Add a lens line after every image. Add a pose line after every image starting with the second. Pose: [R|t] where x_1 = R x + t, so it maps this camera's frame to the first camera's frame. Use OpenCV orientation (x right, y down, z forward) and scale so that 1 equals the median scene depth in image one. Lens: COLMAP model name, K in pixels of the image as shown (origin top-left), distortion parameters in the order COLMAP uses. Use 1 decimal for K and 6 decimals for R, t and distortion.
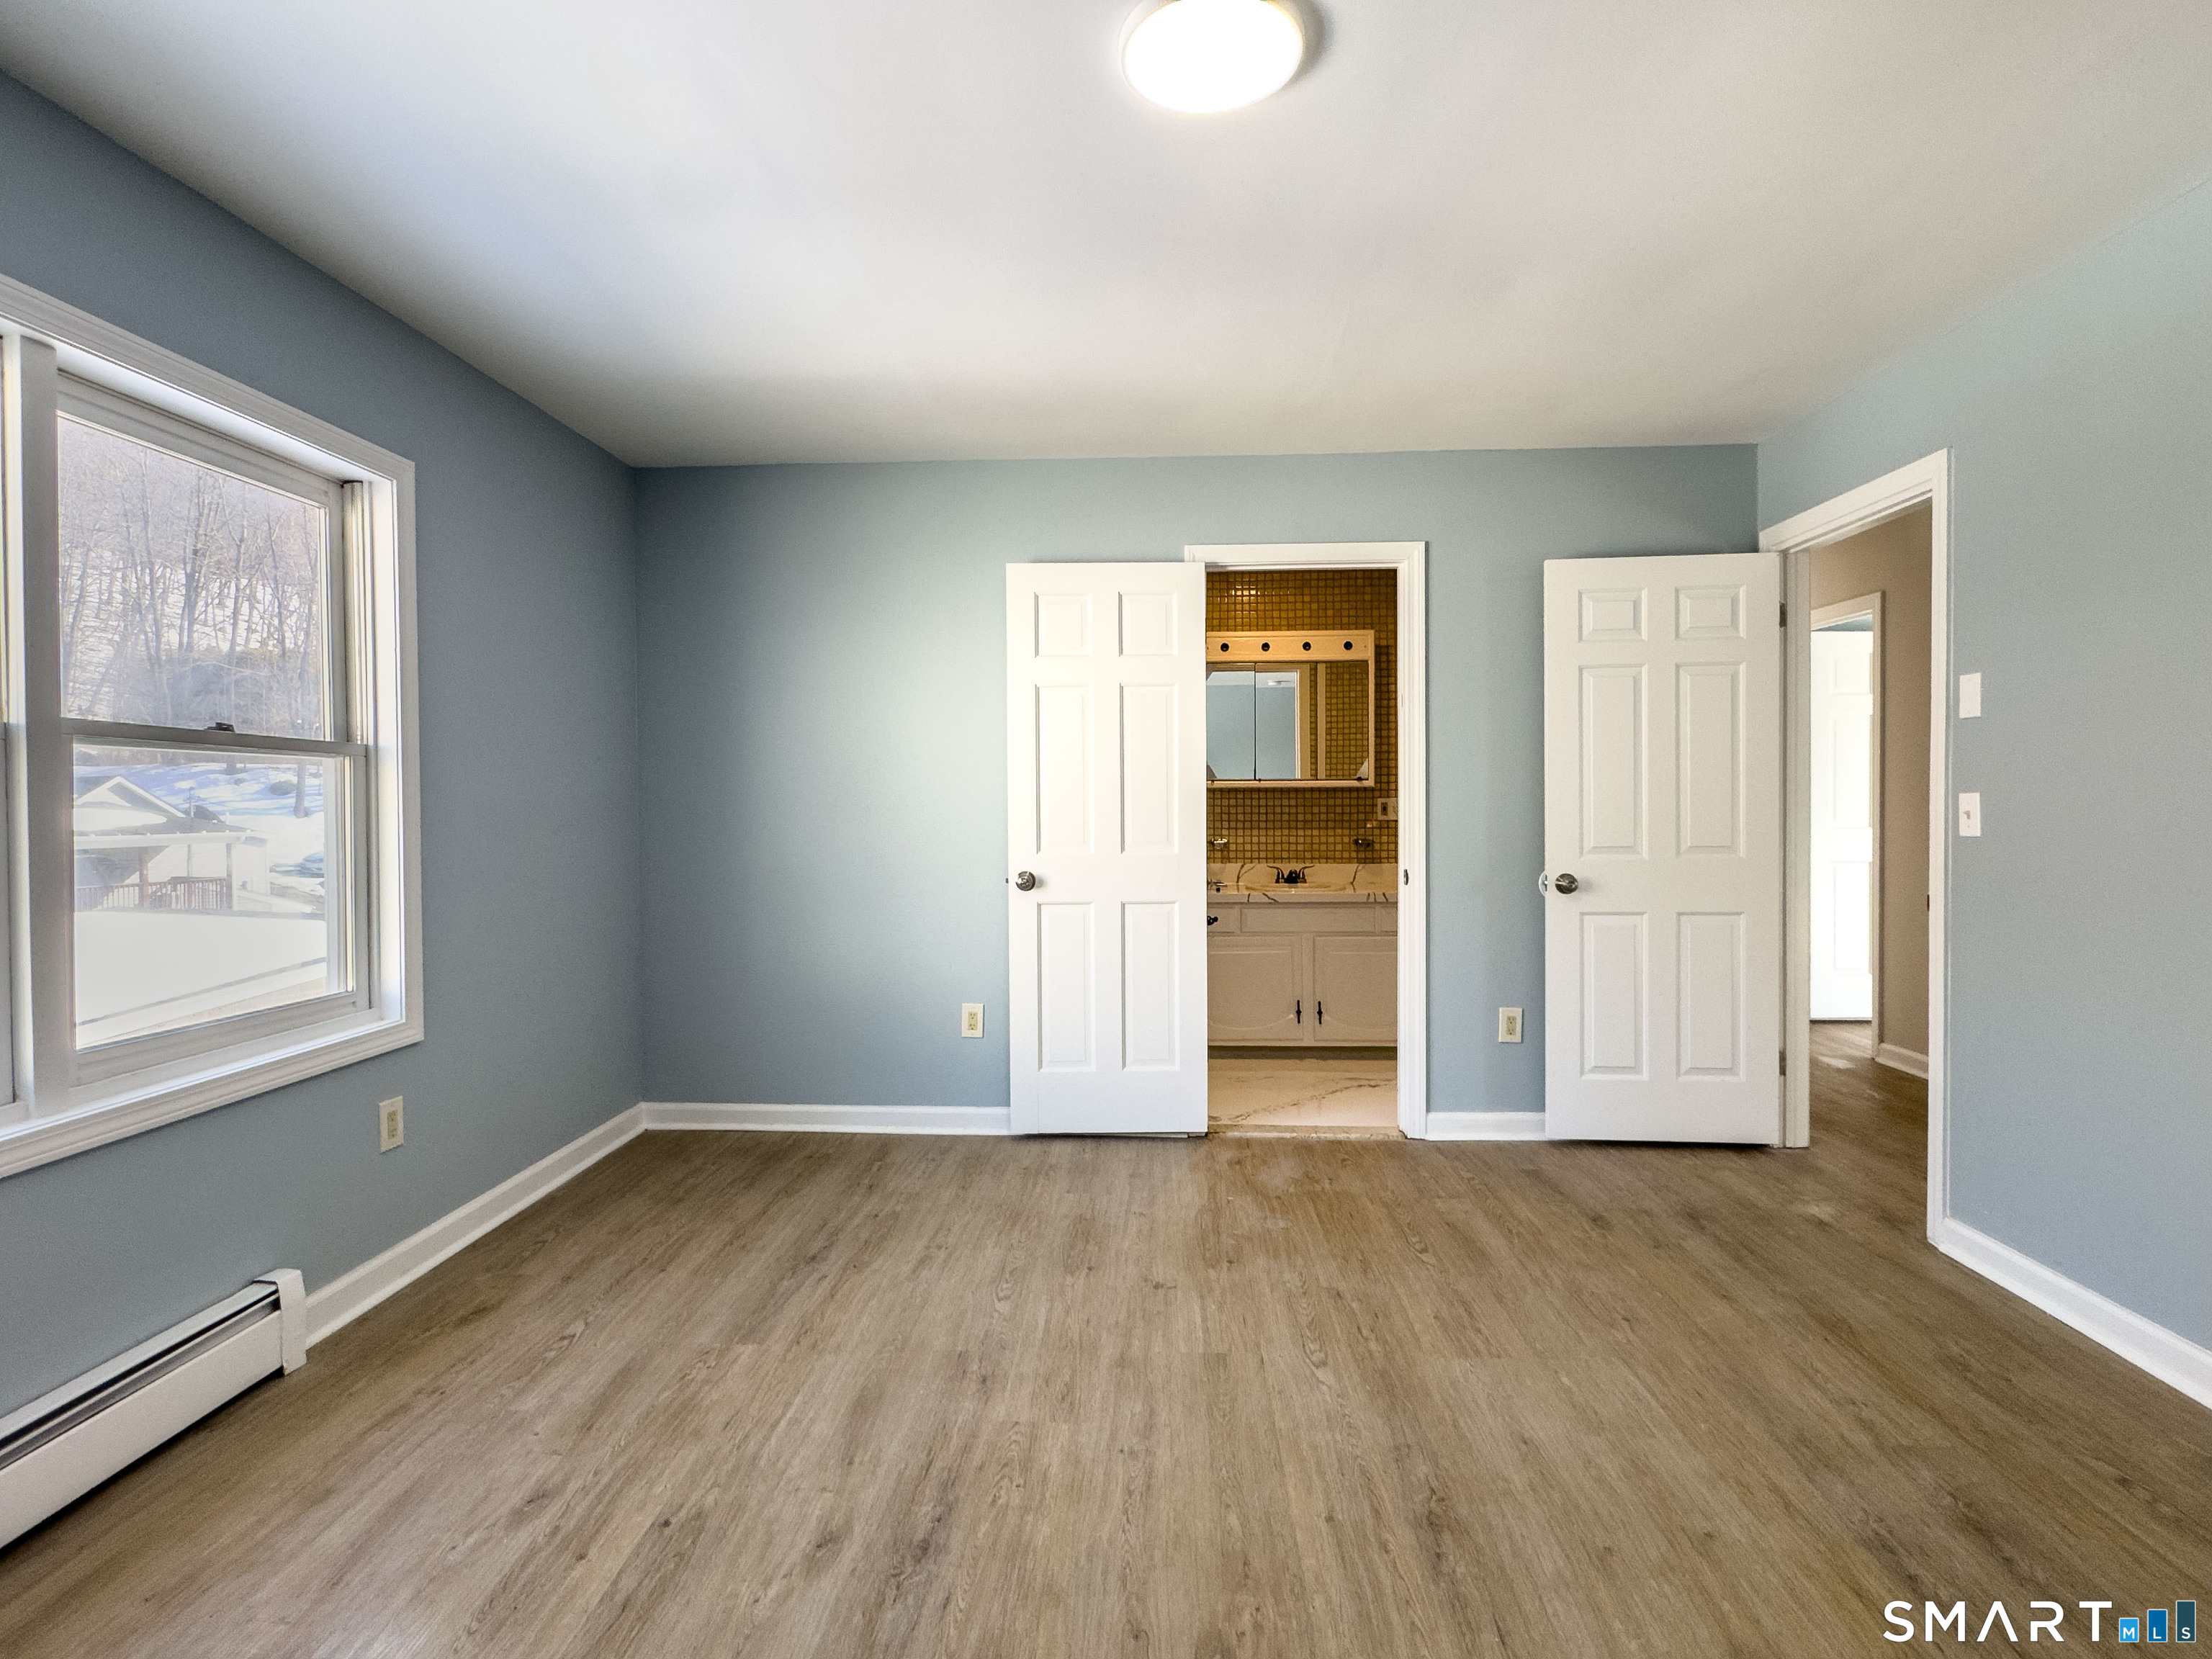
lens RADIAL K [[1073.2, 0, 1101.0], [0, 1073.2, 823.7], [0, 0, 1]] dist [-0.002312, 0.000138]
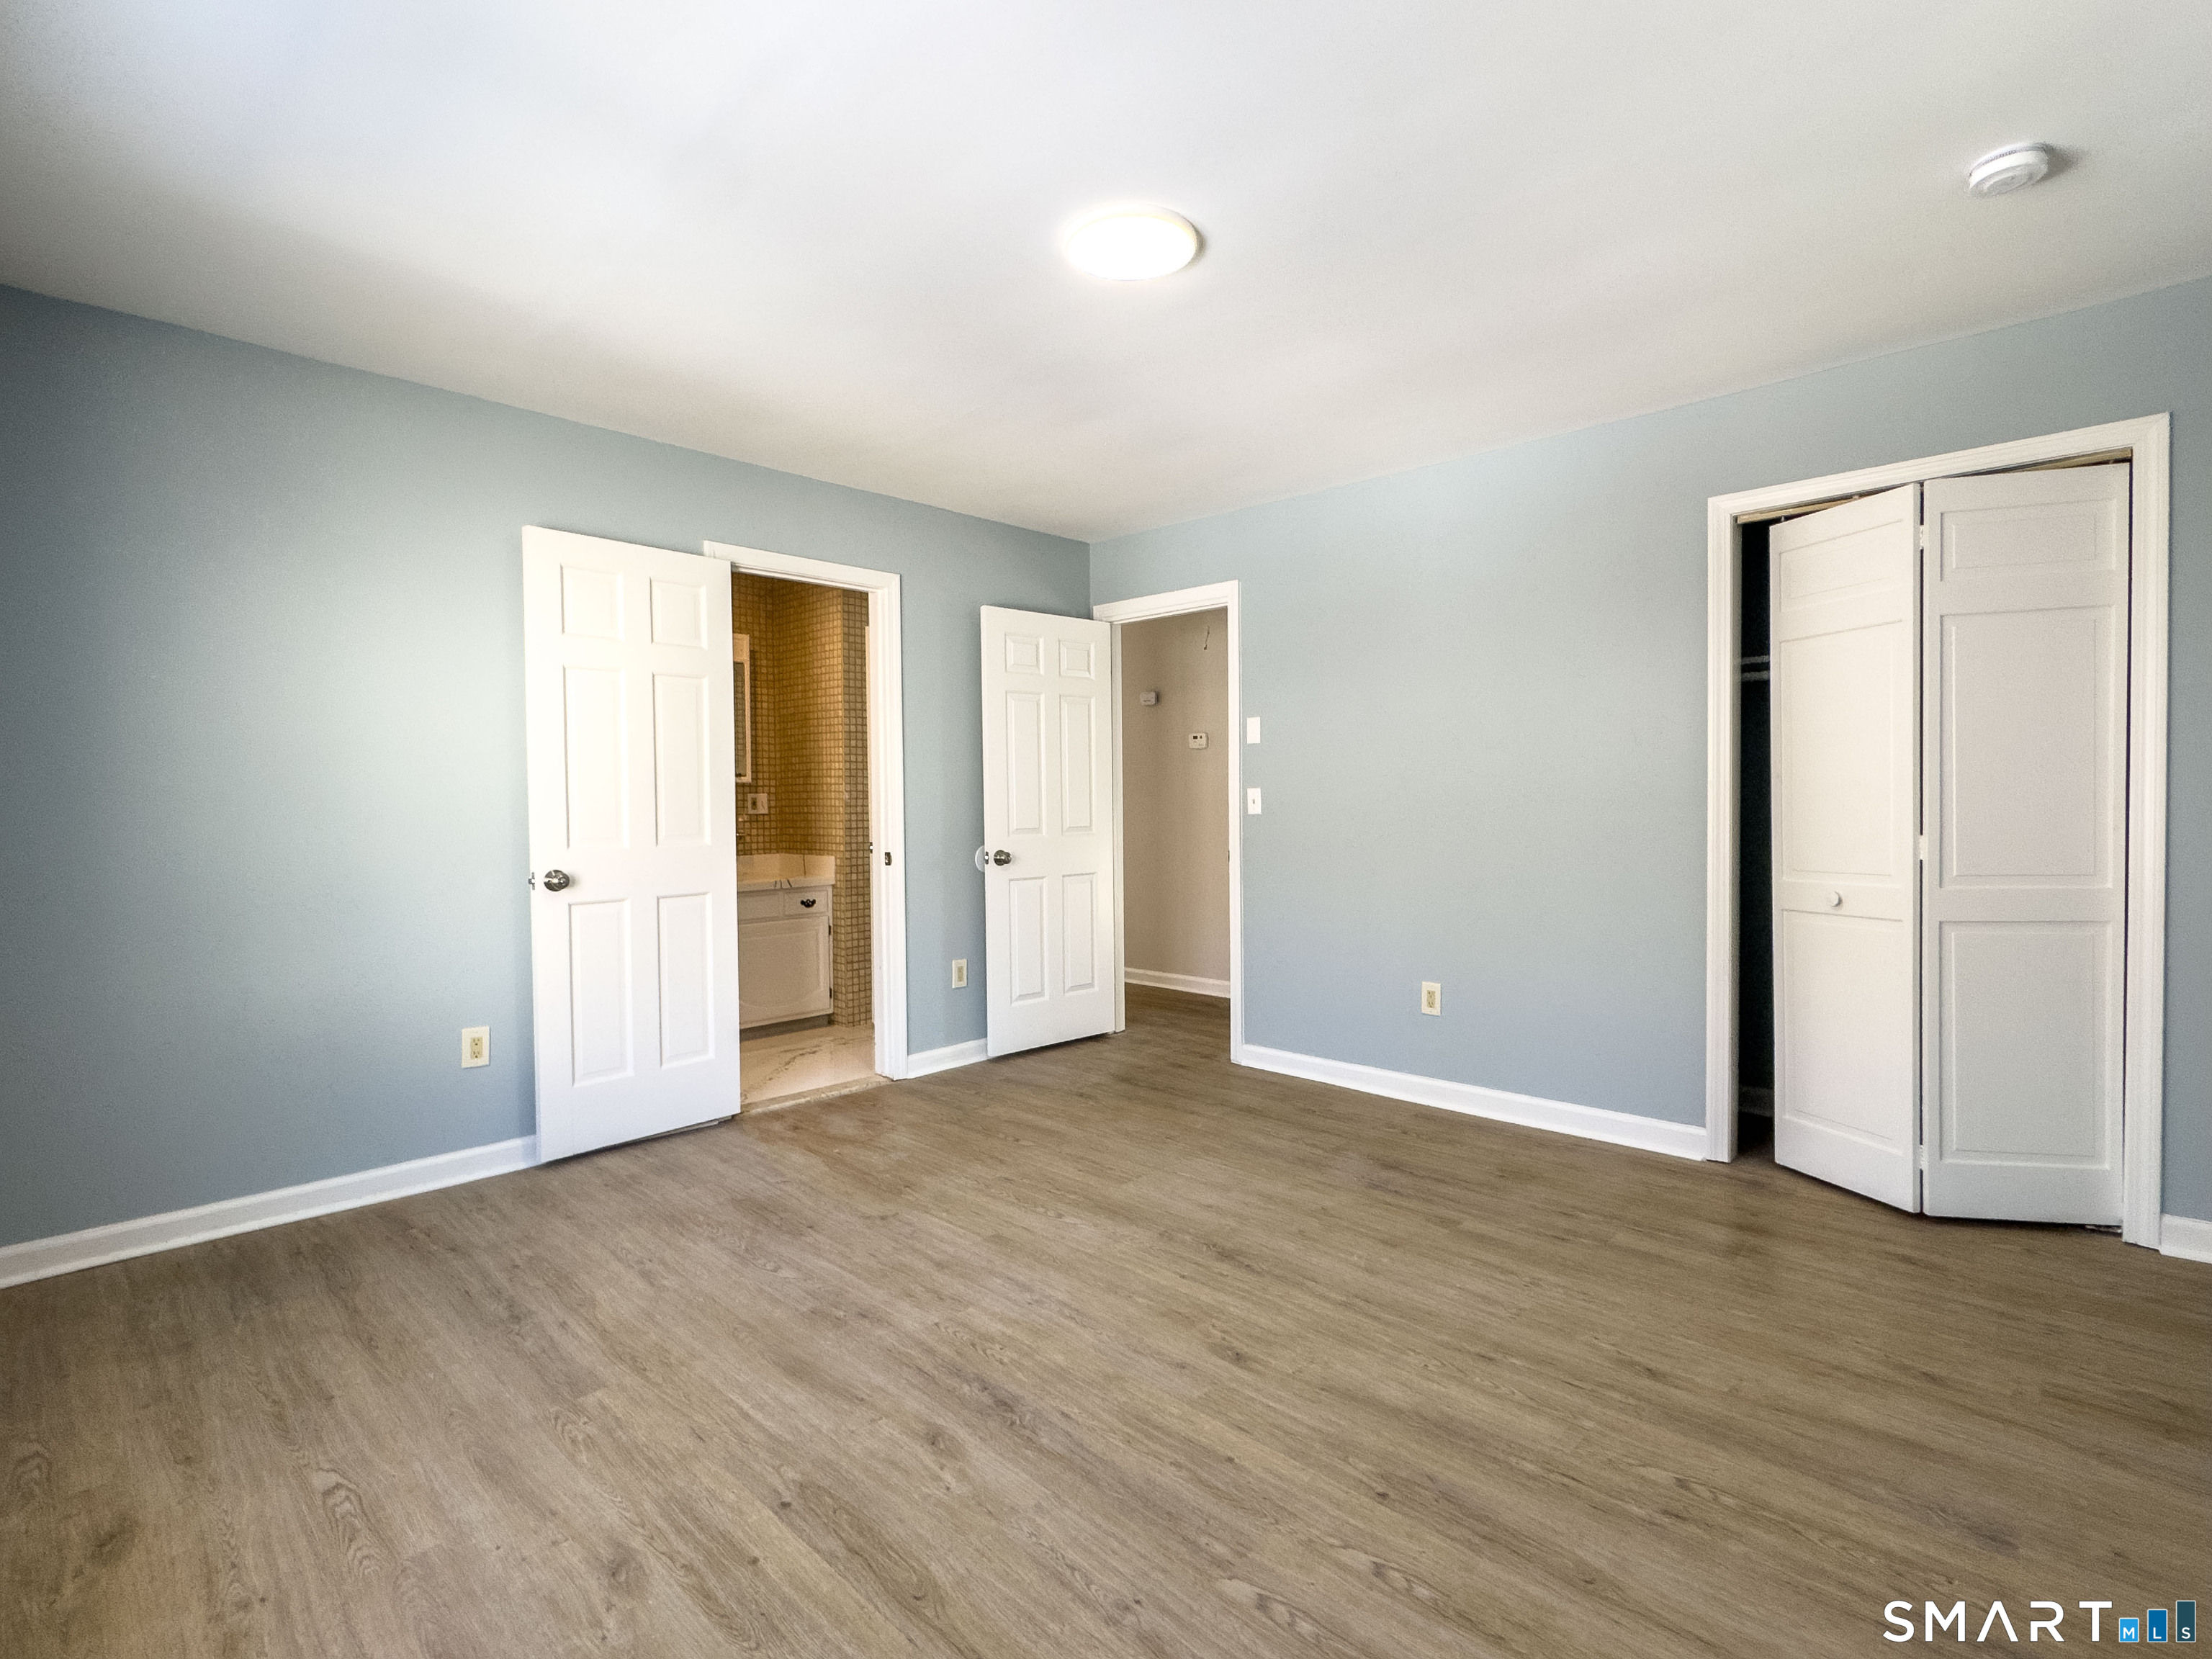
lens RADIAL K [[1069.6, 0, 1106.0], [0, 1069.6, 829.5], [0, 0, 1]] dist [0.001233, -0.000306]
pose [[0.656540, -0.021852, 0.753975, -0.519192], [0.019185, 0.999741, 0.012269, 0.009377], [-0.754047, 0.006410, 0.656789, 0.063345]]
